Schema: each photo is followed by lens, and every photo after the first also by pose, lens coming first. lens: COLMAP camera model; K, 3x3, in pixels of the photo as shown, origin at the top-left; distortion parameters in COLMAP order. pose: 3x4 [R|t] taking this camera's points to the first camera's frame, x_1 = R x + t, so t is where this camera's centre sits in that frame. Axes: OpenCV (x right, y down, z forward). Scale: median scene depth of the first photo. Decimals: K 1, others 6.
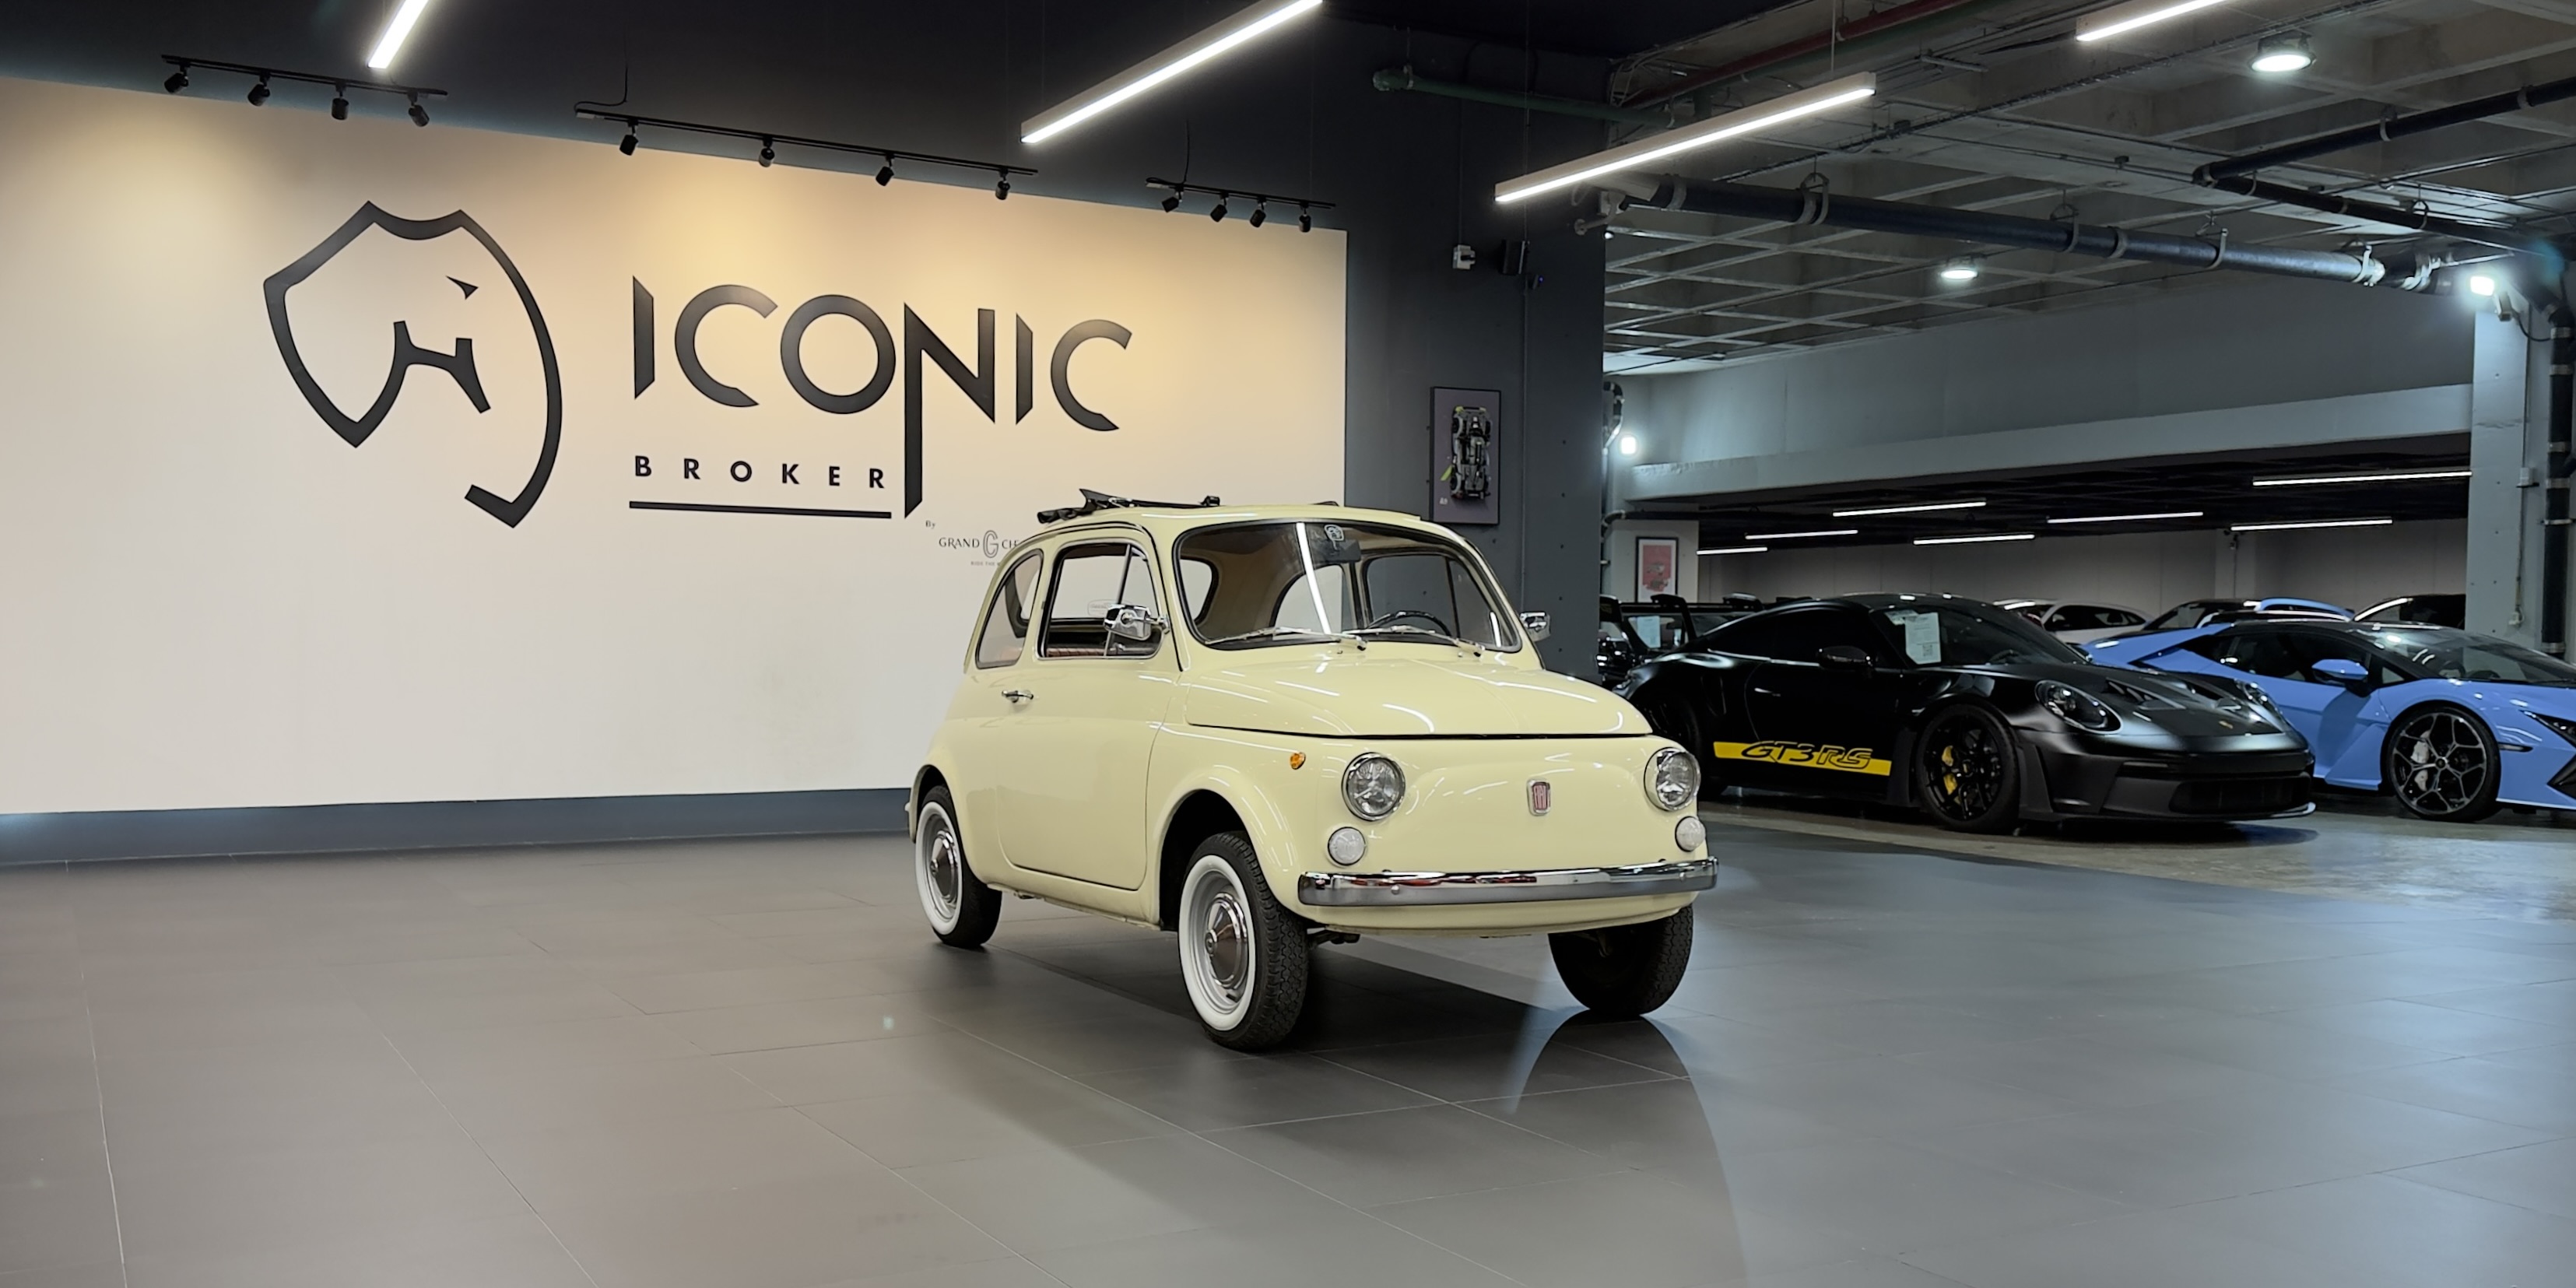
lens RADIAL K [[2197.4, 0, 1283.9], [0, 2197.4, 711.3], [0, 0, 1]] dist [0.140129, -0.321484]
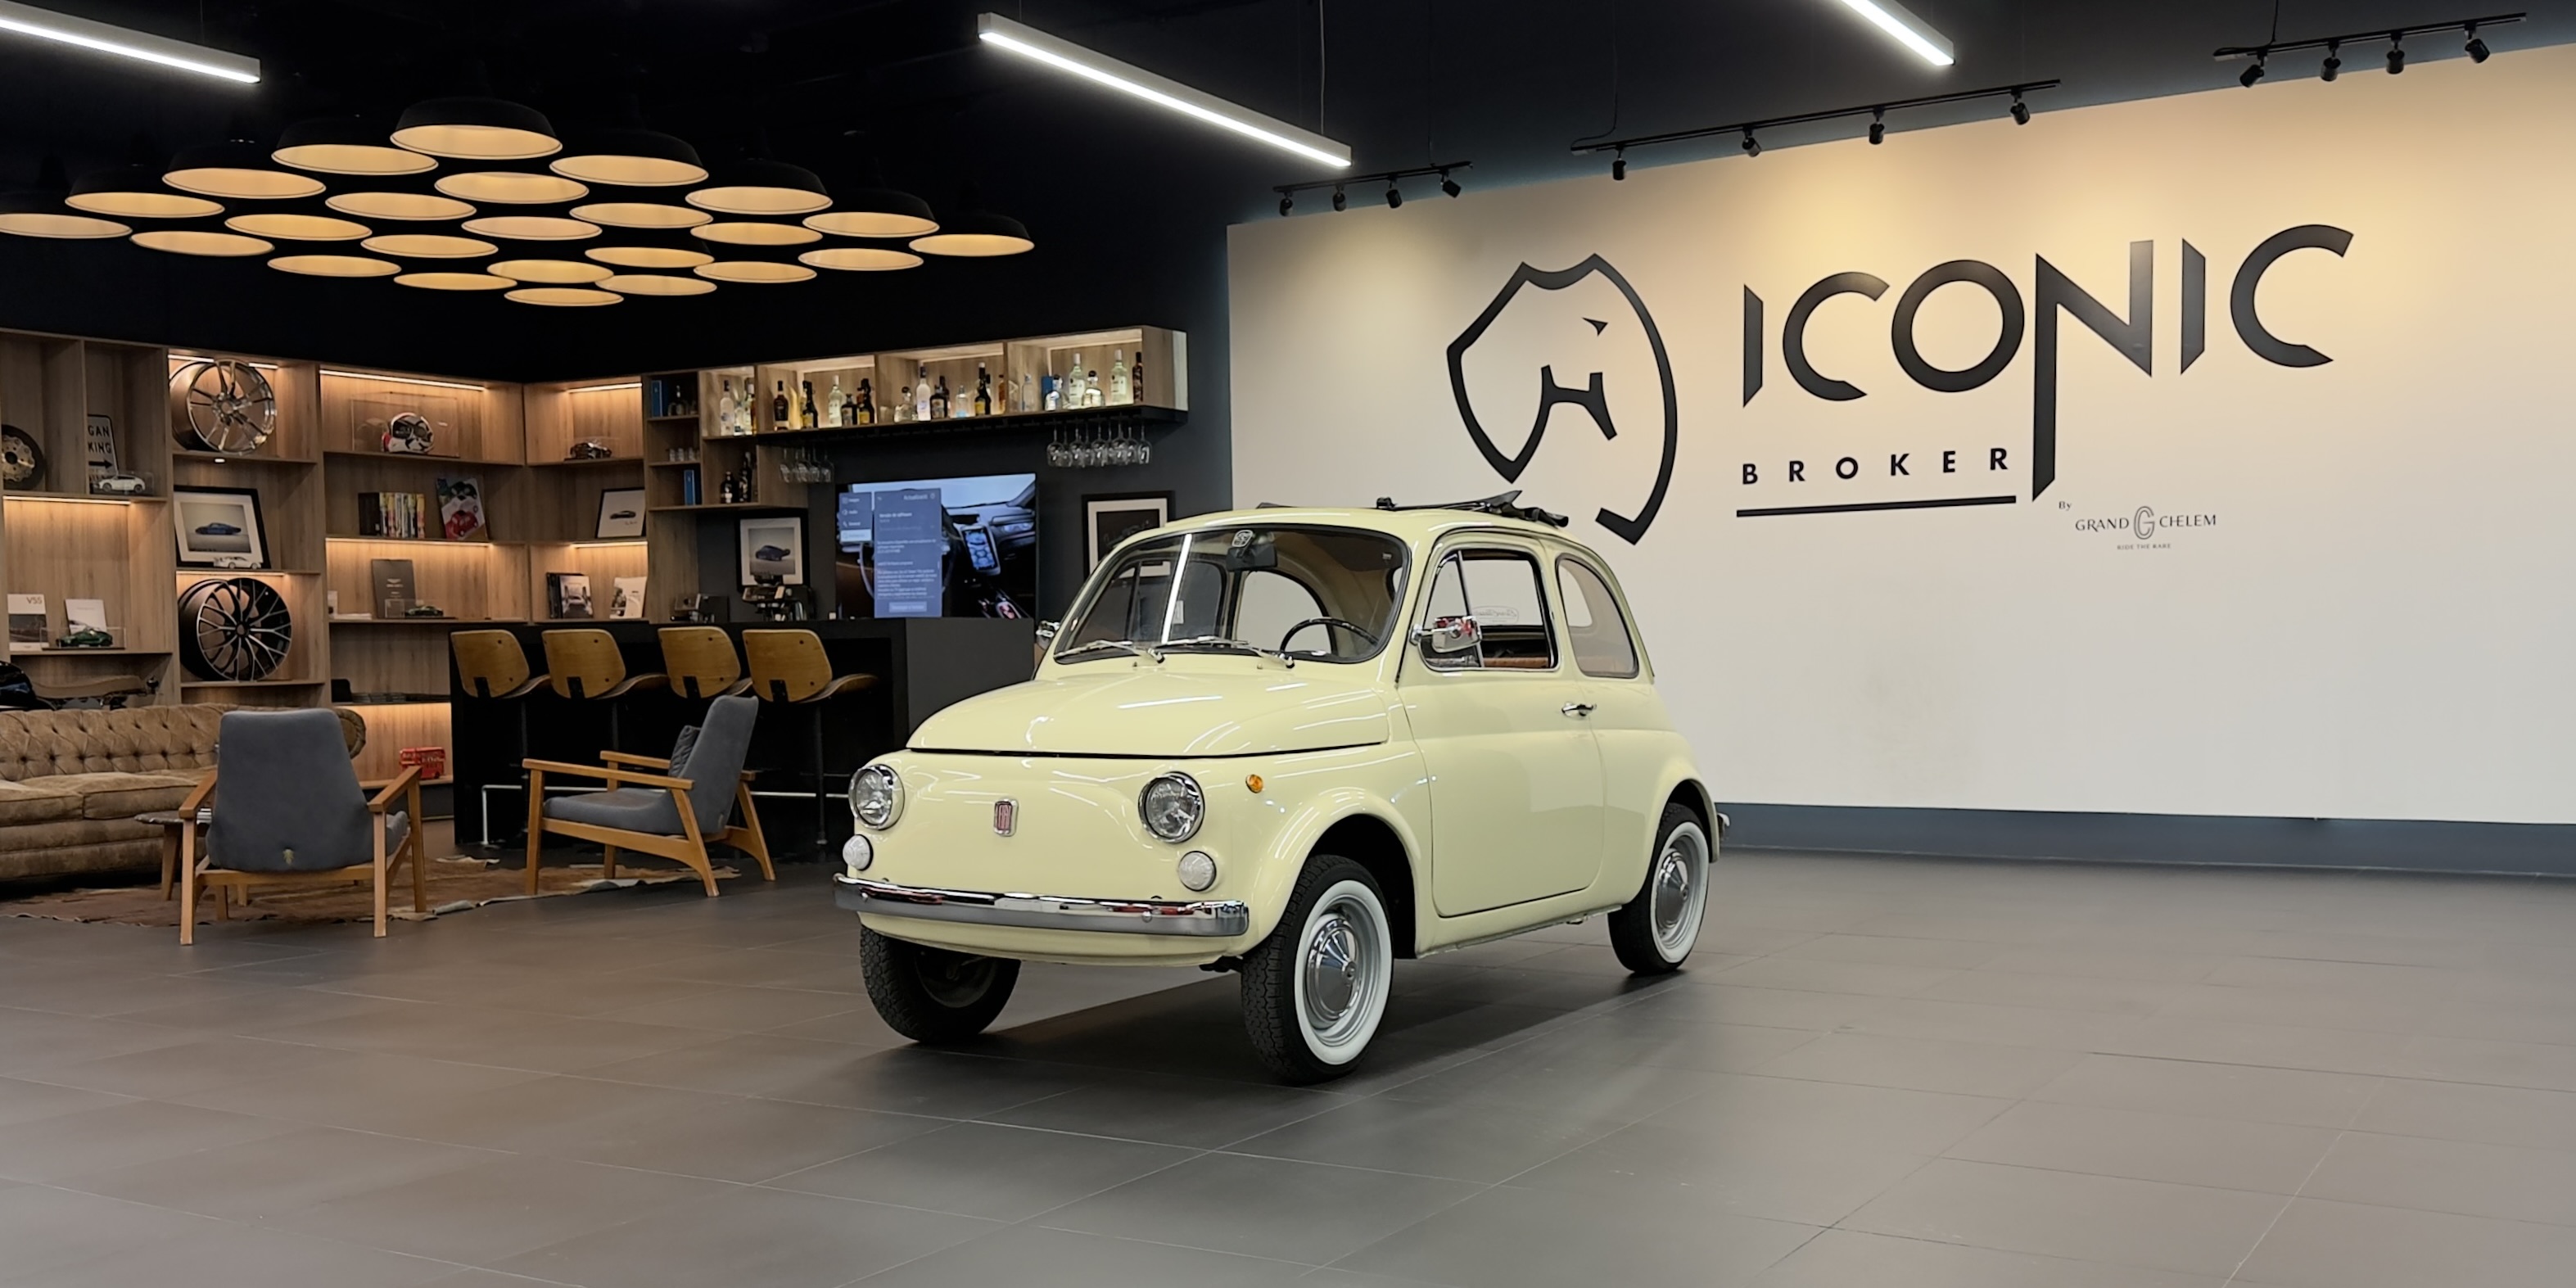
lens RADIAL K [[2295.0, 0, 1288.0], [0, 2295.0, 721.5], [0, 0, 1]] dist [0.160242, -0.361402]
pose [[0.479701, 0.012062, -0.877349, 0.520675], [-0.008838, 0.999921, 0.008915, -0.006176], [0.877387, 0.003478, 0.479770, 0.315322]]
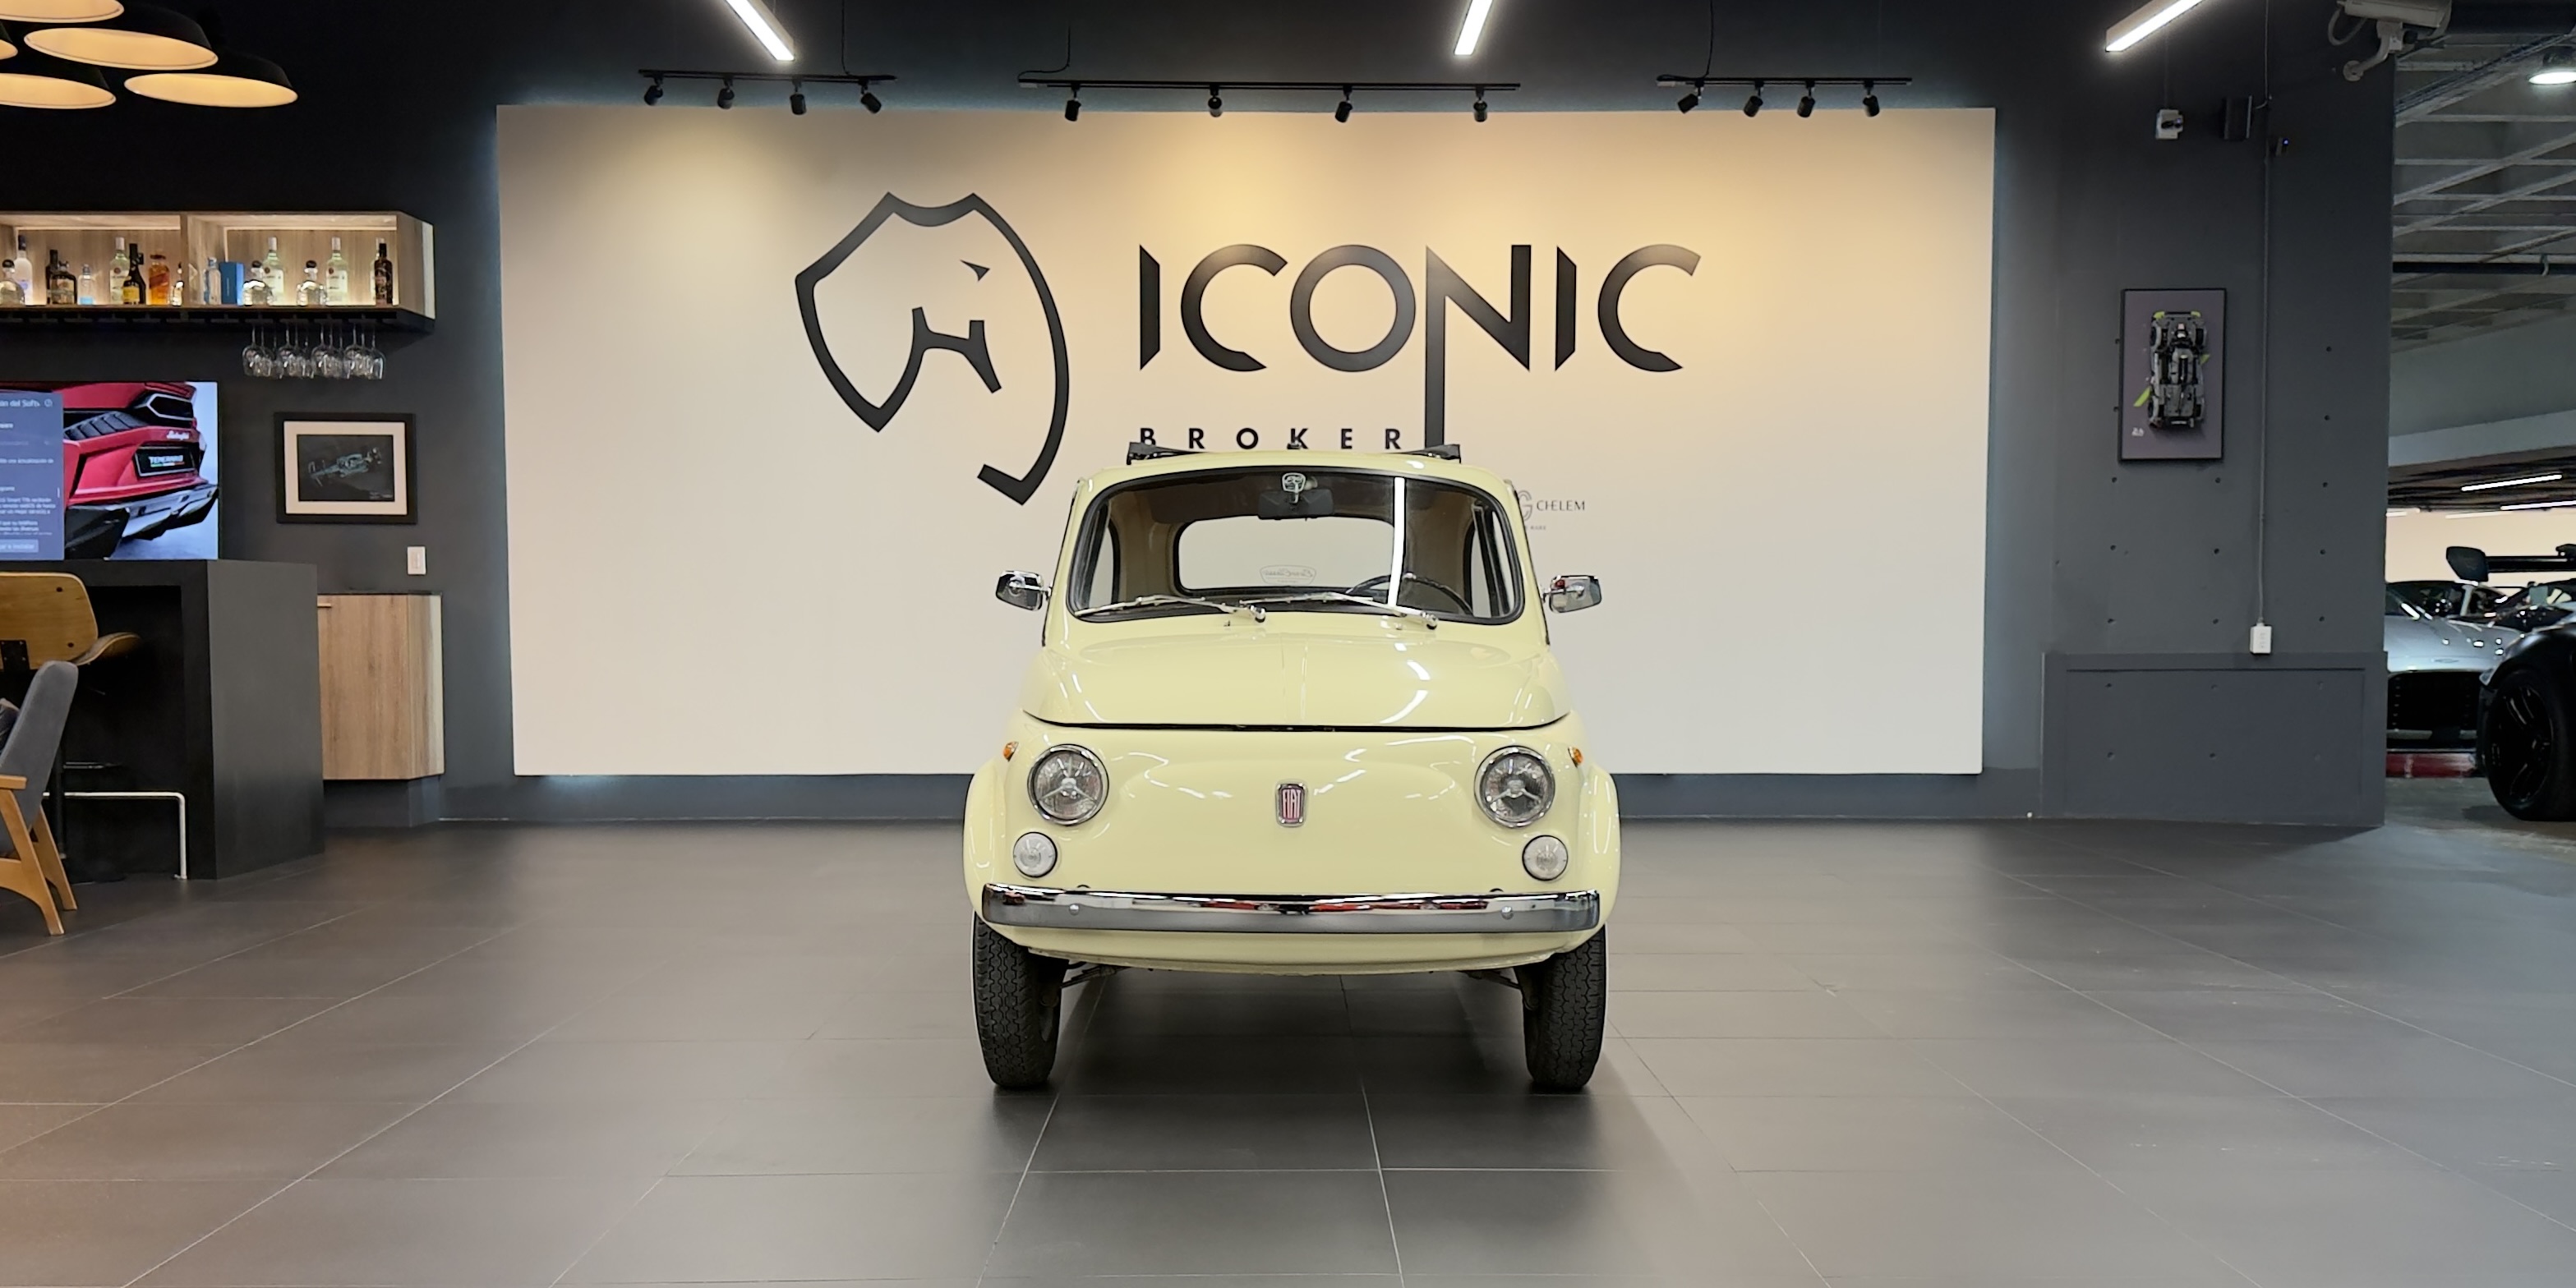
lens RADIAL K [[2294.7, 0, 1288.0], [0, 2294.7, 721.5], [0, 0, 1]] dist [0.160242, -0.361402]
pose [[0.876559, 0.015596, -0.481042, 0.256120], [-0.008504, 0.999821, 0.016921, -0.002539], [0.481220, -0.010742, 0.876534, 0.132632]]
